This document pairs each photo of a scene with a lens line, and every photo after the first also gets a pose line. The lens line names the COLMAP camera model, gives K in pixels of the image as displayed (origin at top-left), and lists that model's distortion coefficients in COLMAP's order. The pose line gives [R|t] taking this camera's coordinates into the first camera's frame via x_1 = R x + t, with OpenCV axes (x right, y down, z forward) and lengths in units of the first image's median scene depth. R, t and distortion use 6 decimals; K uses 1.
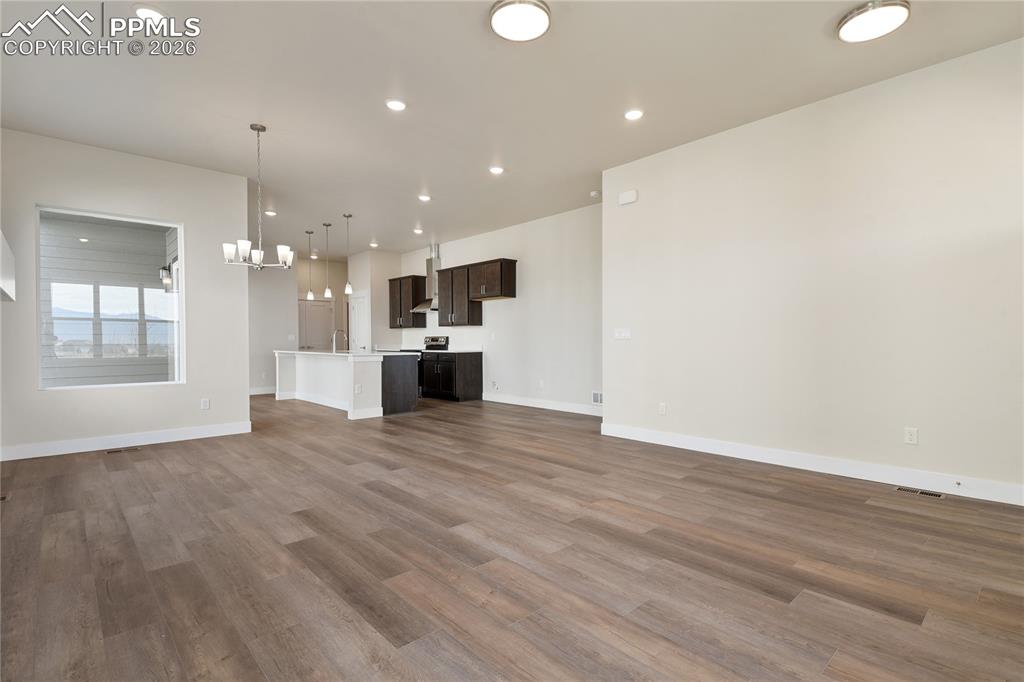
lens RADIAL K [[499.4, 0, 518.5], [0, 499.4, 343.2], [0, 0, 1]] dist [0.012554, -0.005544]
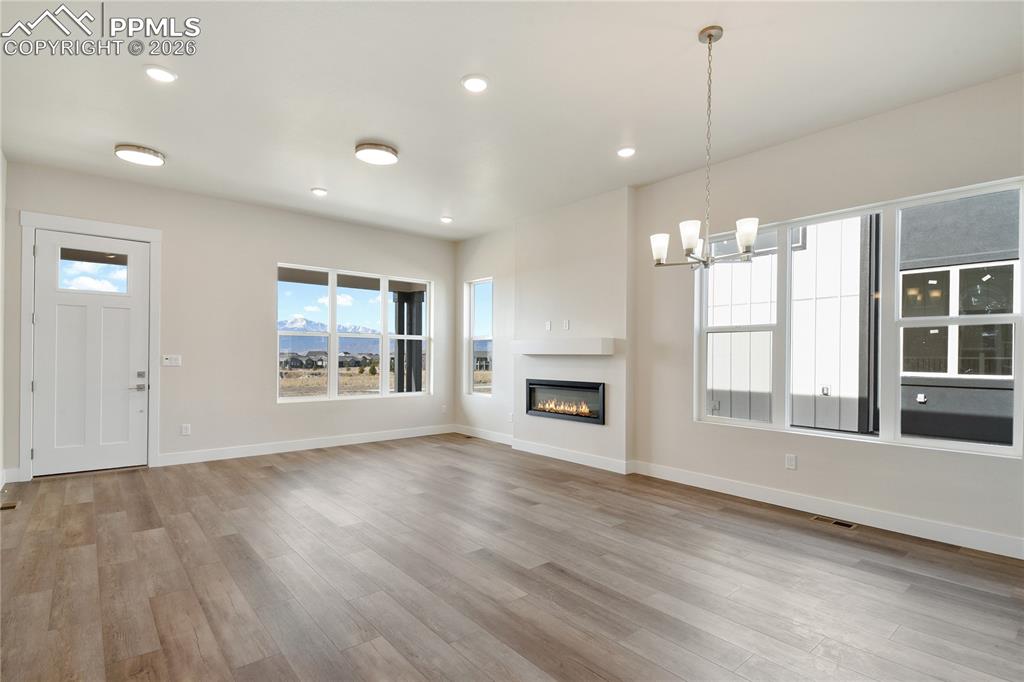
lens RADIAL K [[499.4, 0, 510.8], [0, 499.4, 357.7], [0, 0, 1]] dist [0.012554, -0.005544]
pose [[-0.998487, -0.003590, 0.054872, -0.167404], [-0.002952, 0.999927, 0.011695, -0.023254], [-0.054910, 0.011515, -0.998425, 0.872076]]
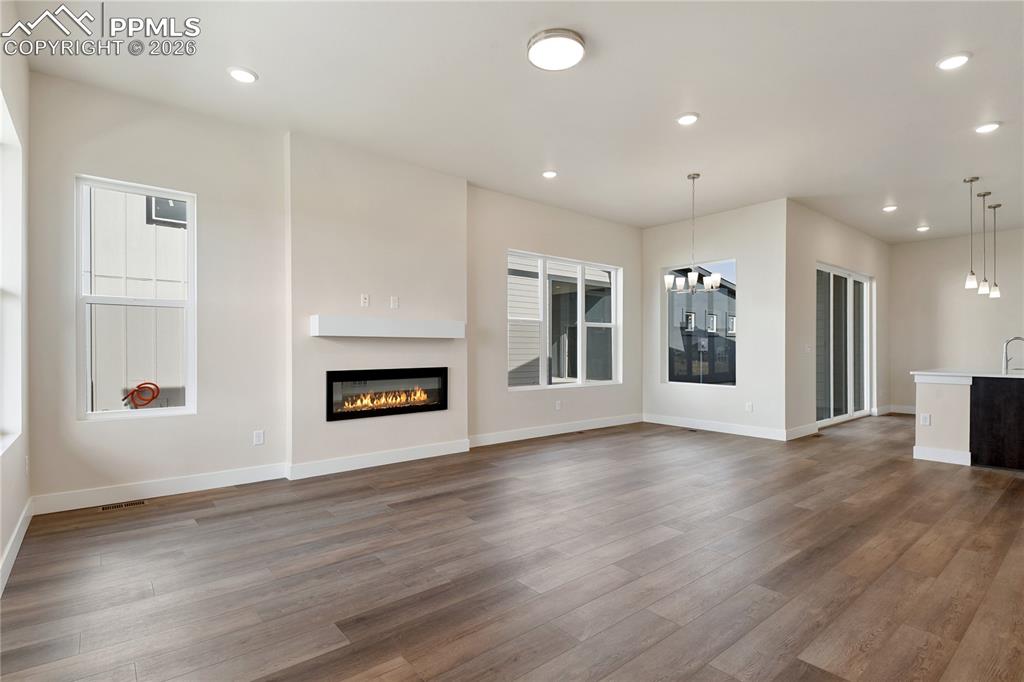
lens RADIAL K [[499.4, 0, 521.1], [0, 499.4, 346.8], [0, 0, 1]] dist [0.012554, -0.005544]
pose [[-0.059828, 0.000856, -0.998208, 0.378334], [-0.007767, 0.999969, 0.001323, -0.010601], [0.998178, 0.007832, -0.059820, 0.355010]]
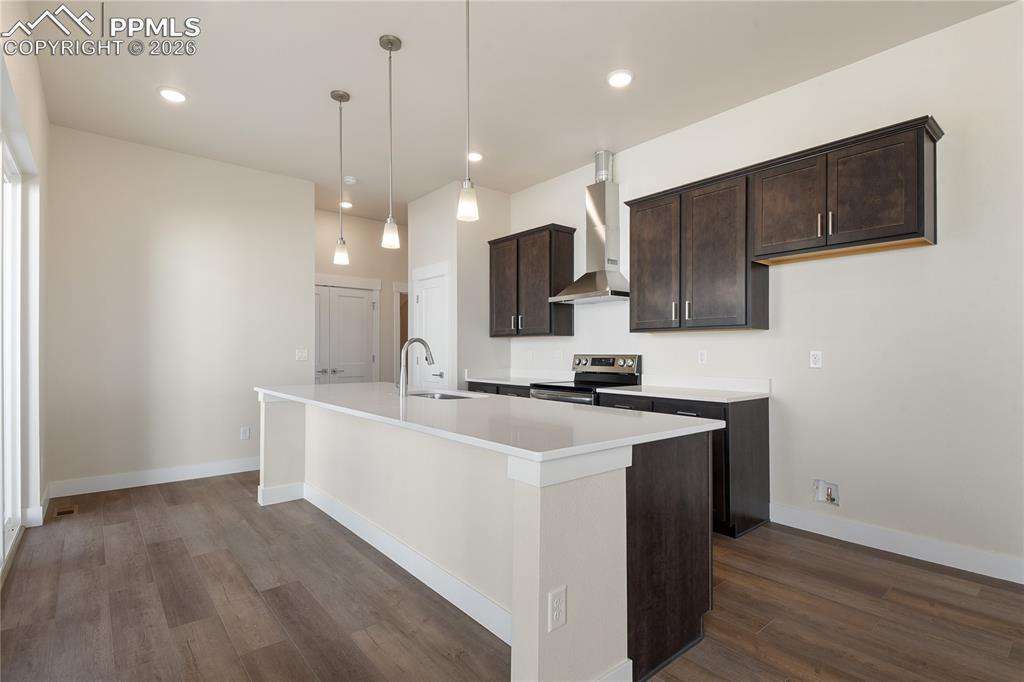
lens RADIAL K [[499.4, 0, 507.6], [0, 499.4, 340.6], [0, 0, 1]] dist [0.012554, -0.005544]
pose [[0.998120, 0.003692, -0.061180, -0.265425], [-0.005348, 0.999623, -0.026917, -0.015595], [0.061057, 0.027193, 0.997764, 0.626873]]
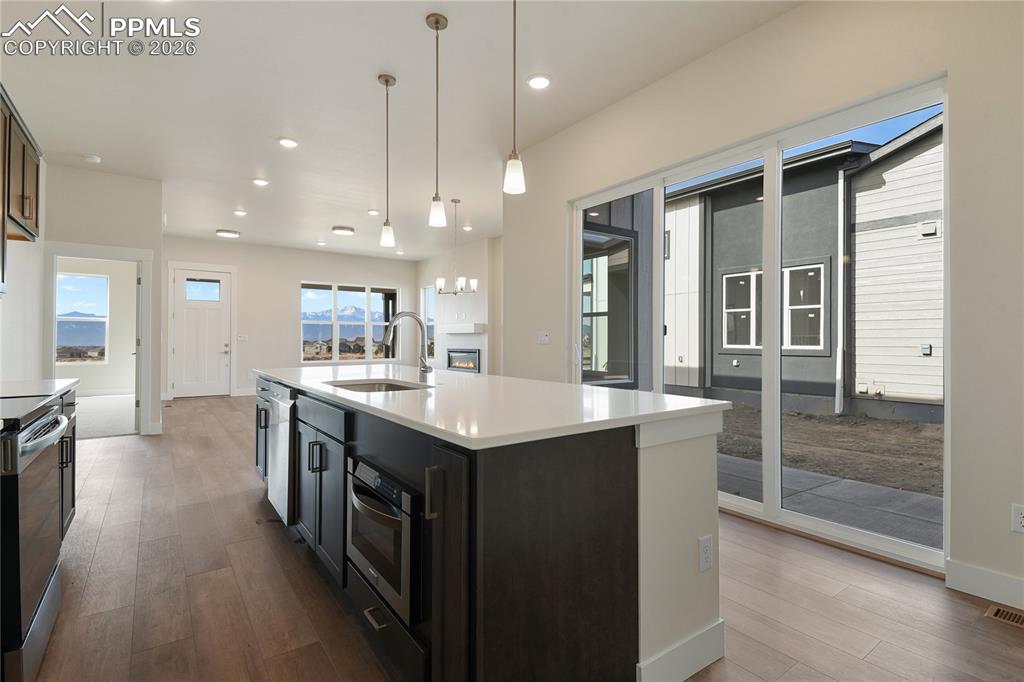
lens RADIAL K [[499.4, 0, 518.6], [0, 499.4, 338.6], [0, 0, 1]] dist [0.012554, -0.005544]
pose [[-0.992022, 0.002575, 0.126041, -0.486990], [0.003235, 0.999982, 0.005033, -0.012752], [-0.126026, 0.005400, -0.992012, 1.334369]]
